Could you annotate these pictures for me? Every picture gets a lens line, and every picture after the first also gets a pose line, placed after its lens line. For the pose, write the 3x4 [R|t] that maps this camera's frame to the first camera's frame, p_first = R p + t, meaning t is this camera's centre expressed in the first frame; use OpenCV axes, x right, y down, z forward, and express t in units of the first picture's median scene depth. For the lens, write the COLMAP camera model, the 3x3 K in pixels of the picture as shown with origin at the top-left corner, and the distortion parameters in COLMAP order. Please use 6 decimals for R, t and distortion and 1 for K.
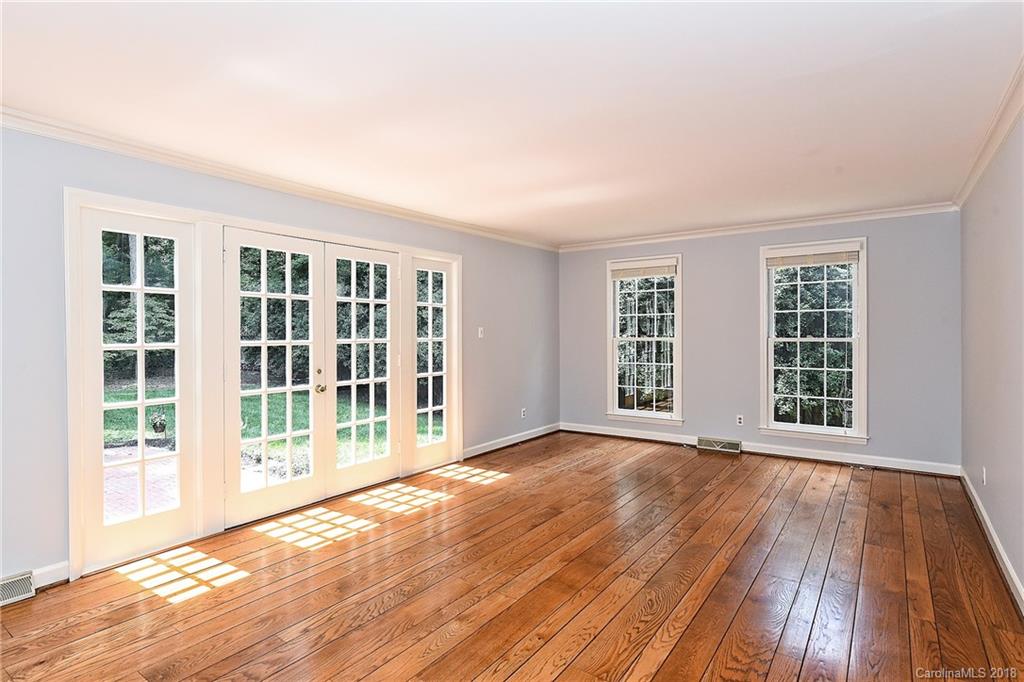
lens RADIAL K [[525.7, 0, 525.7], [0, 525.7, 336.7], [0, 0, 1]] dist [0.003704, -0.000297]
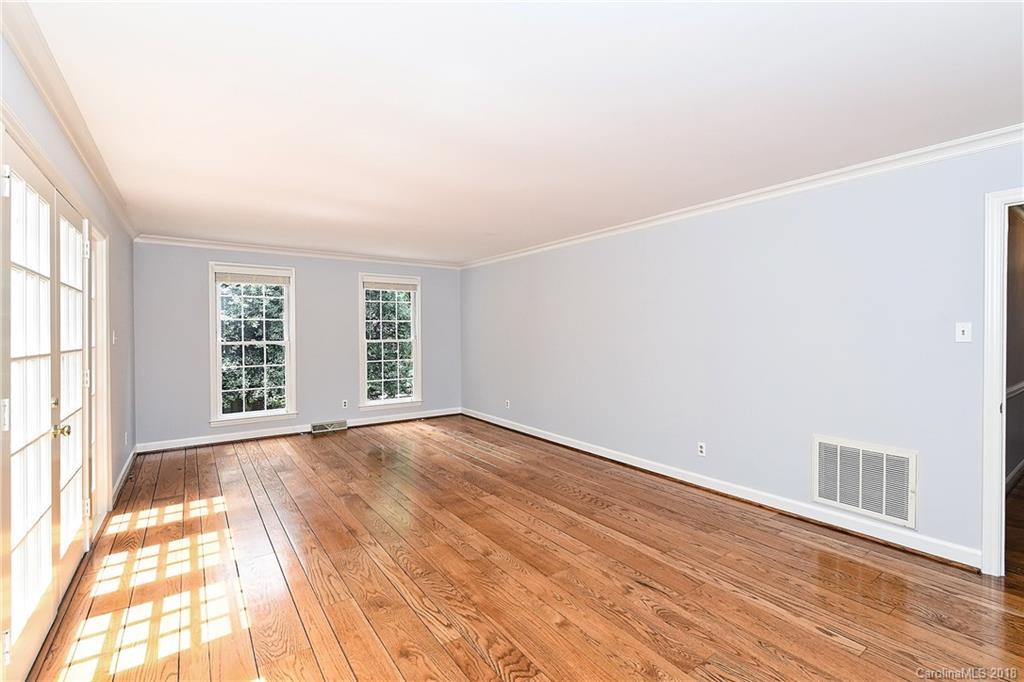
lens RADIAL K [[450.2, 0, 505.8], [0, 450.2, 336.2], [0, 0, 1]] dist [0.003126, -0.001070]
pose [[0.345611, -0.002845, 0.938374, -0.677138], [0.012826, 0.999916, -0.001692, -0.001572], [-0.938290, 0.012621, 0.345618, 0.330048]]
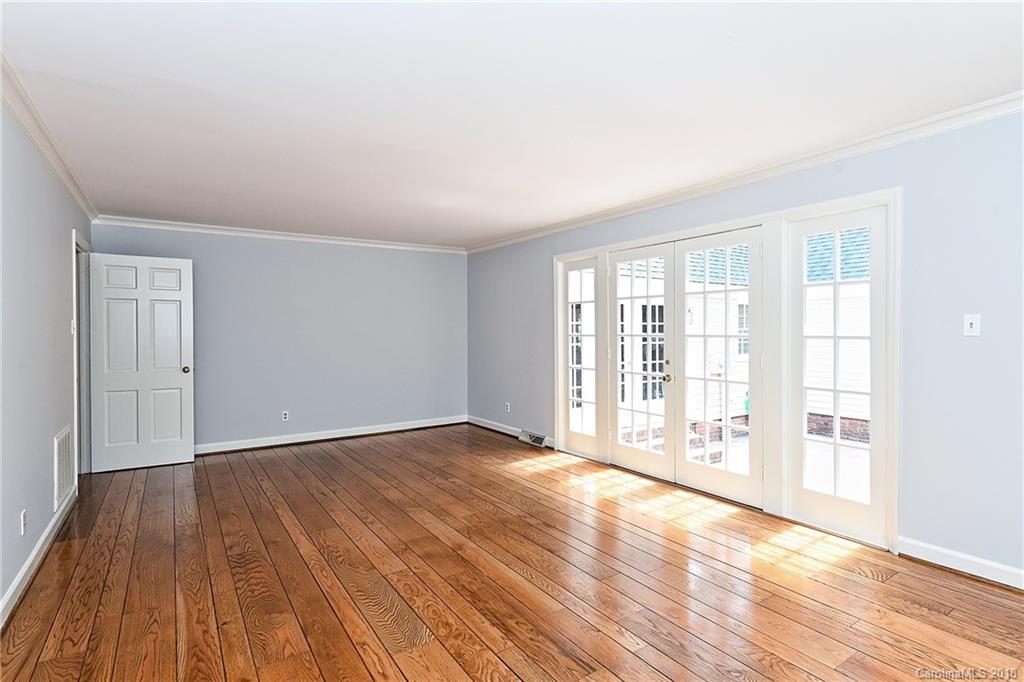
lens RADIAL K [[511.0, 0, 502.8], [0, 511.0, 334.5], [0, 0, 1]] dist [0.011462, -0.000158]
pose [[-0.380664, 0.011307, -0.924644, 0.694845], [-0.005295, 0.999882, 0.014407, -0.004560], [0.924698, 0.010381, -0.380559, 1.053830]]
